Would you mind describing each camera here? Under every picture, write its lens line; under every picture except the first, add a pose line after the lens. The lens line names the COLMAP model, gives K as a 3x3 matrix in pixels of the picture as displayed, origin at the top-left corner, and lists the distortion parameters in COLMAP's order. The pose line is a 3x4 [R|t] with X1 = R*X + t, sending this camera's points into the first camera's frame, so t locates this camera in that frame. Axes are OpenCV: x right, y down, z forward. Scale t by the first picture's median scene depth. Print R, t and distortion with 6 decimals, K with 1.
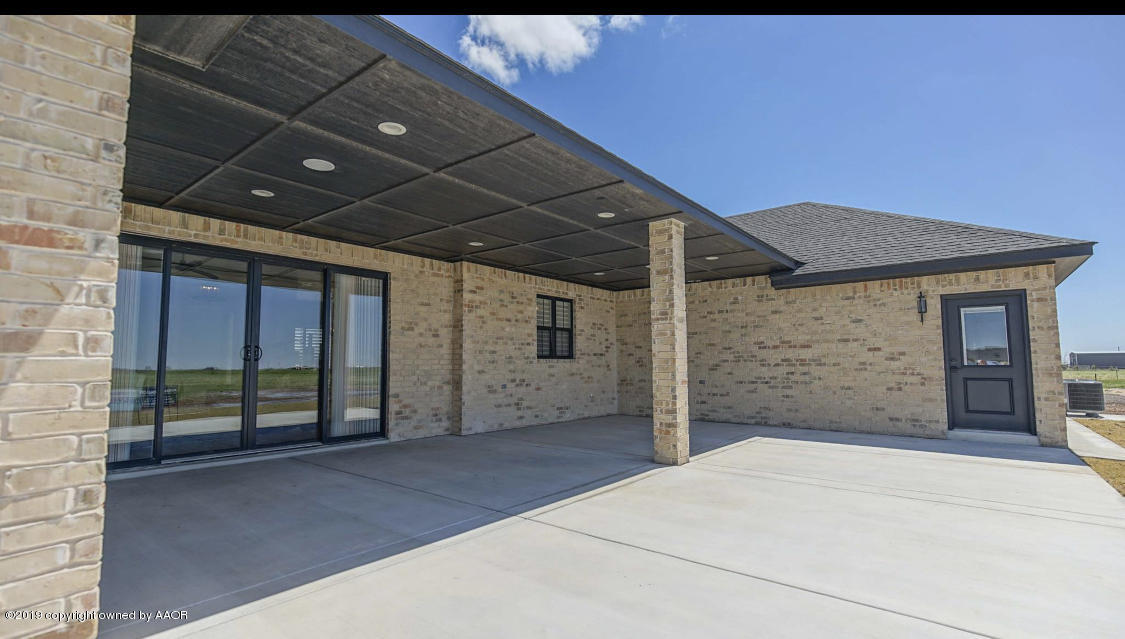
lens RADIAL K [[515.2, 0, 567.5], [0, 515.2, 327.1], [0, 0, 1]] dist [0.000292, 0.000041]
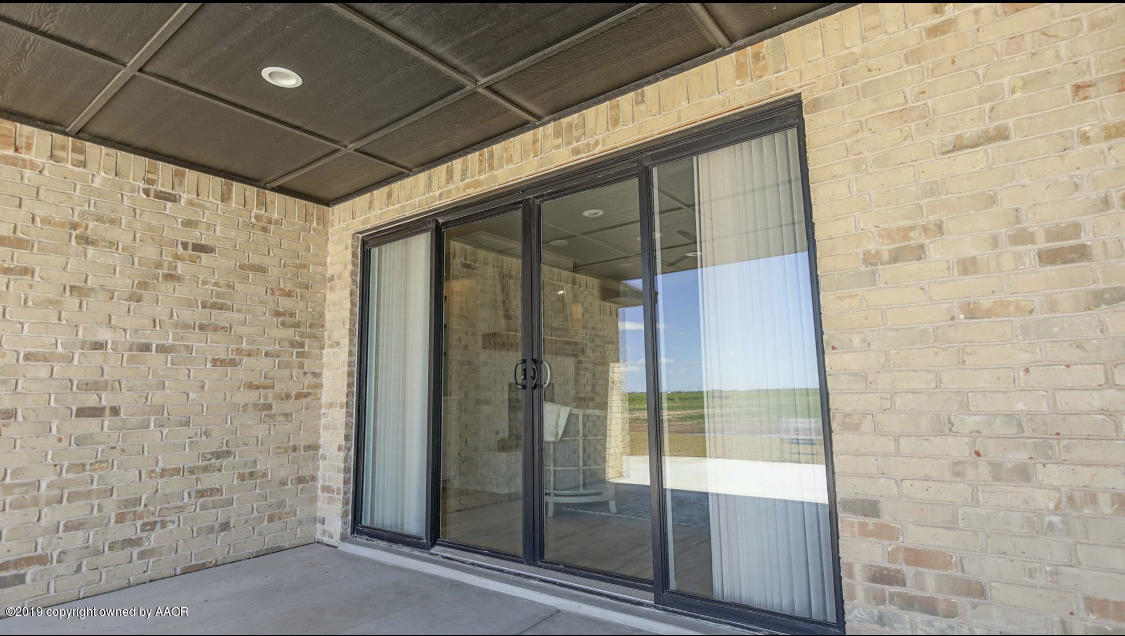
lens RADIAL K [[558.6, 0, 562.5], [0, 558.6, 318.0], [0, 0, 1]] dist [-0.001282, -0.000122]
pose [[0.031671, -0.129356, -0.991092, -0.029468], [0.093733, 0.987604, -0.125906, 0.049649], [0.995093, -0.088911, 0.043404, 0.732447]]
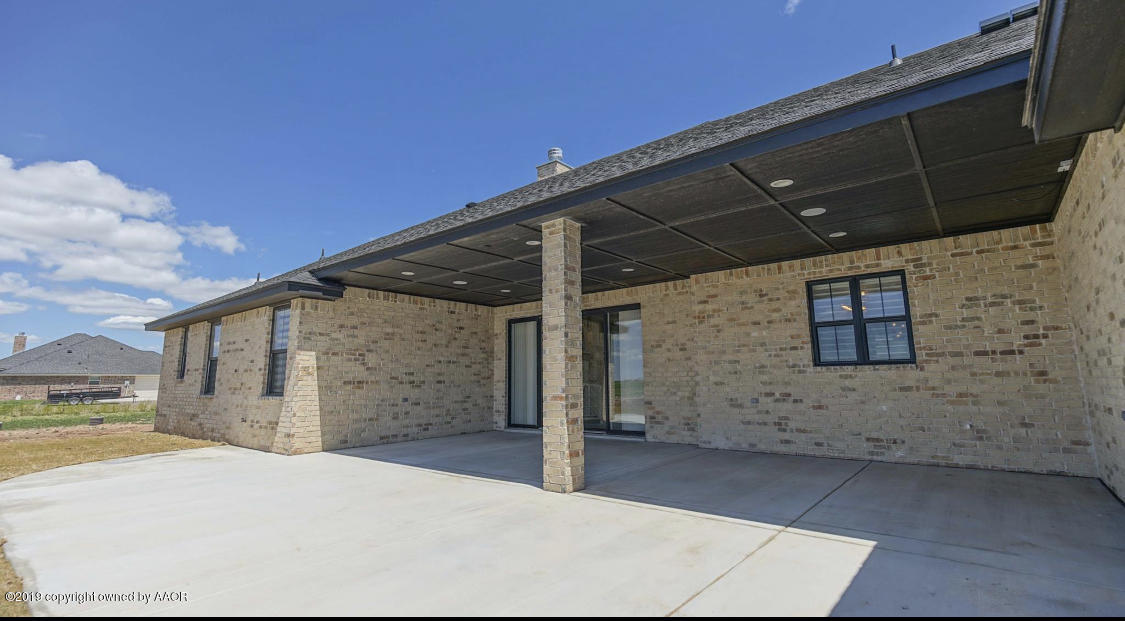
lens RADIAL K [[512.3, 0, 562.0], [0, 512.3, 298.5], [0, 0, 1]] dist [-0.000649, -0.000105]
pose [[-0.010844, -0.153985, -0.988014, 0.781386], [0.087439, 0.984141, -0.154341, 0.052165], [0.996111, -0.088065, 0.002792, 0.711710]]
